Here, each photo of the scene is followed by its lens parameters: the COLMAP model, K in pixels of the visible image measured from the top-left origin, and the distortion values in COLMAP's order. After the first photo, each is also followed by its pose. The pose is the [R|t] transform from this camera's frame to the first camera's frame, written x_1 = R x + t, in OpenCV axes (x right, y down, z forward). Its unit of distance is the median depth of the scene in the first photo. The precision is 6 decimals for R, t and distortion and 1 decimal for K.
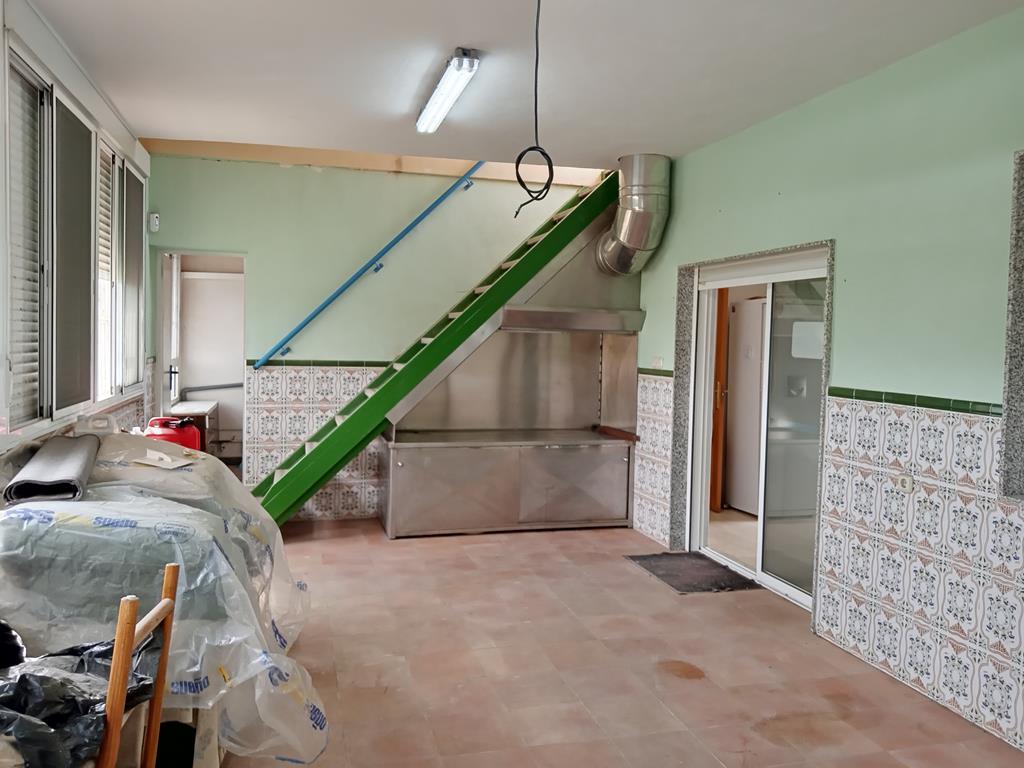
lens RADIAL K [[833.5, 0, 531.0], [0, 833.5, 384.7], [0, 0, 1]] dist [0.075255, -0.147765]
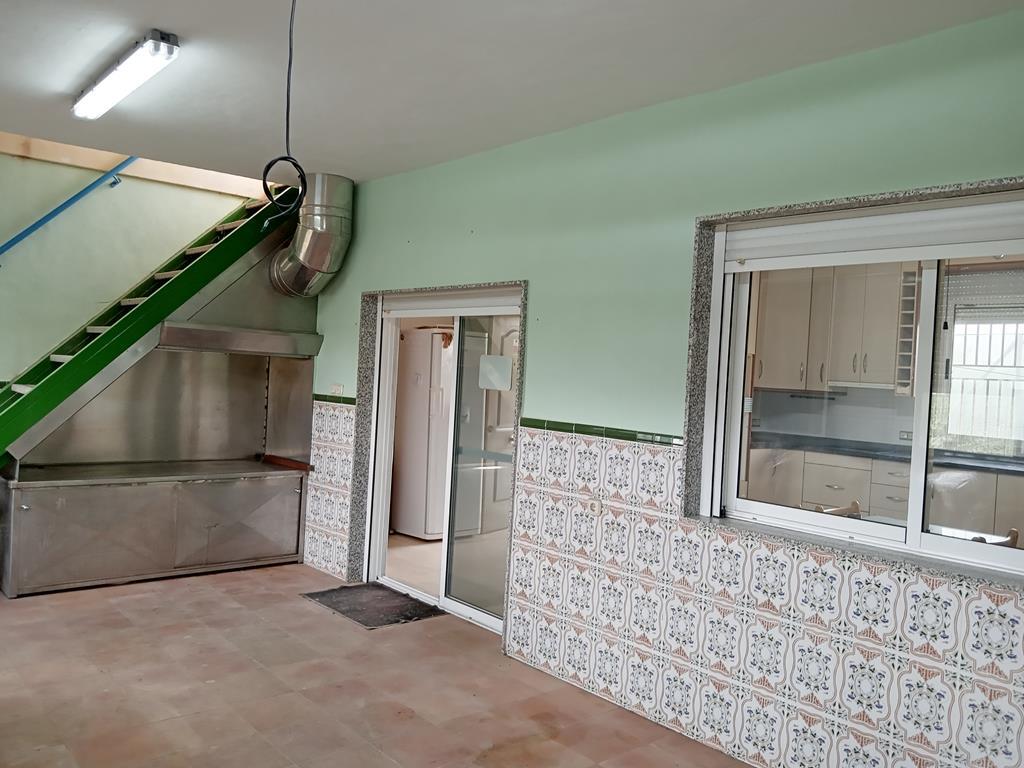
lens RADIAL K [[828.0, 0, 512.7], [0, 828.0, 388.6], [0, 0, 1]] dist [0.128830, -0.211440]
pose [[0.908593, 0.017141, 0.417331, -0.068260], [-0.008886, 0.999725, -0.021714, -0.008342], [-0.417588, 0.016021, 0.908495, 0.036051]]
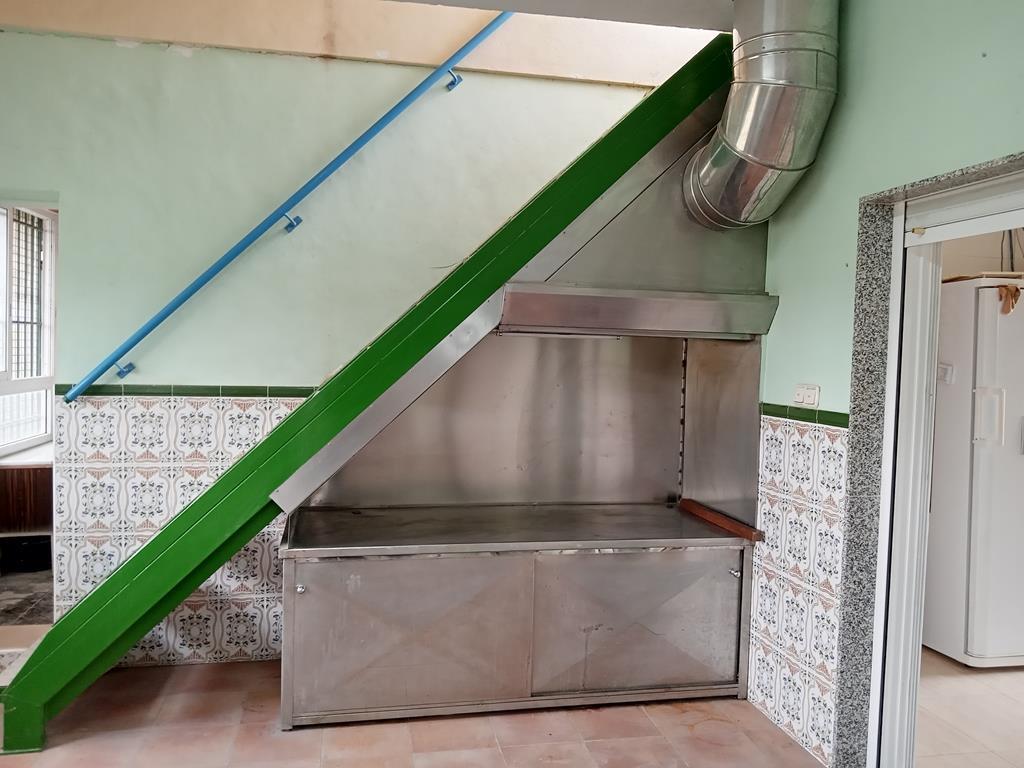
lens RADIAL K [[830.8, 0, 495.8], [0, 830.8, 384.4], [0, 0, 1]] dist [0.032778, -0.090044]
pose [[0.994655, 0.006046, -0.103074, 0.016151], [-0.007474, 0.999881, -0.013466, -0.025509], [0.102981, 0.014165, 0.994583, 0.488614]]
